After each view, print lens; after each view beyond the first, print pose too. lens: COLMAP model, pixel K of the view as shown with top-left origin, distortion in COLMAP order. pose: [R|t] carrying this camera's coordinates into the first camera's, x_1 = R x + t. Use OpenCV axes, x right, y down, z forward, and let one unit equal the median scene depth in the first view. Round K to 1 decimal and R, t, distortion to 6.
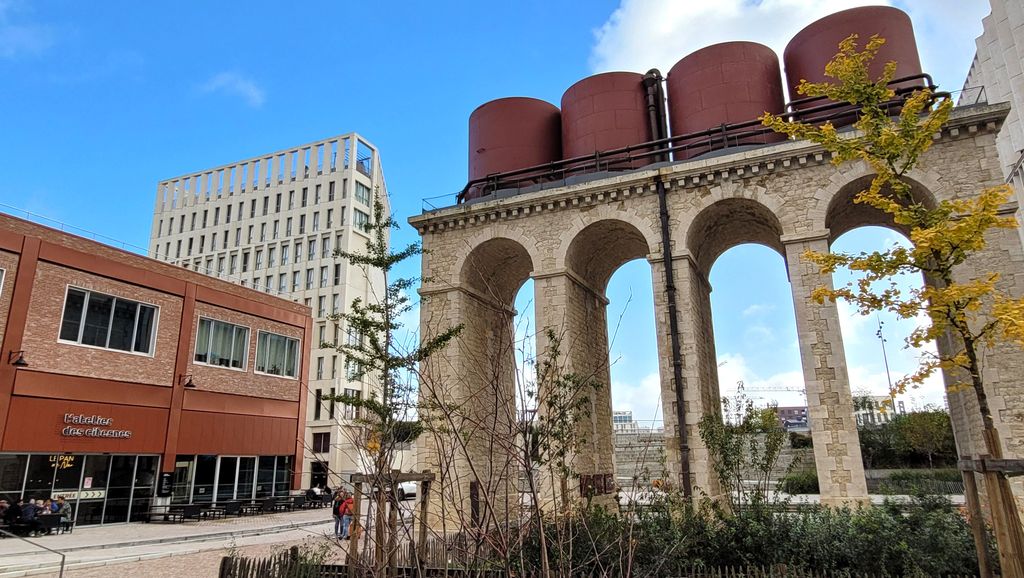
lens RADIAL K [[647.6, 0, 512.0], [0, 647.6, 289.0], [0, 0, 1]] dist [-0.000906, 0.003059]
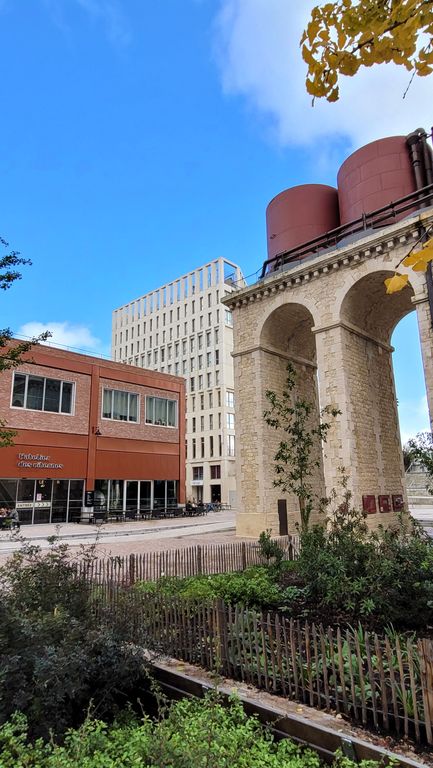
lens RADIAL K [[442.7, 0, 215.0], [0, 442.7, 395.3], [0, 0, 1]] dist [0.005584, 0.003456]
pose [[0.944175, -0.063550, -0.323256, 0.097316], [0.083062, 0.995440, 0.046912, 0.037925], [0.318801, -0.071144, 0.945148, 0.135905]]
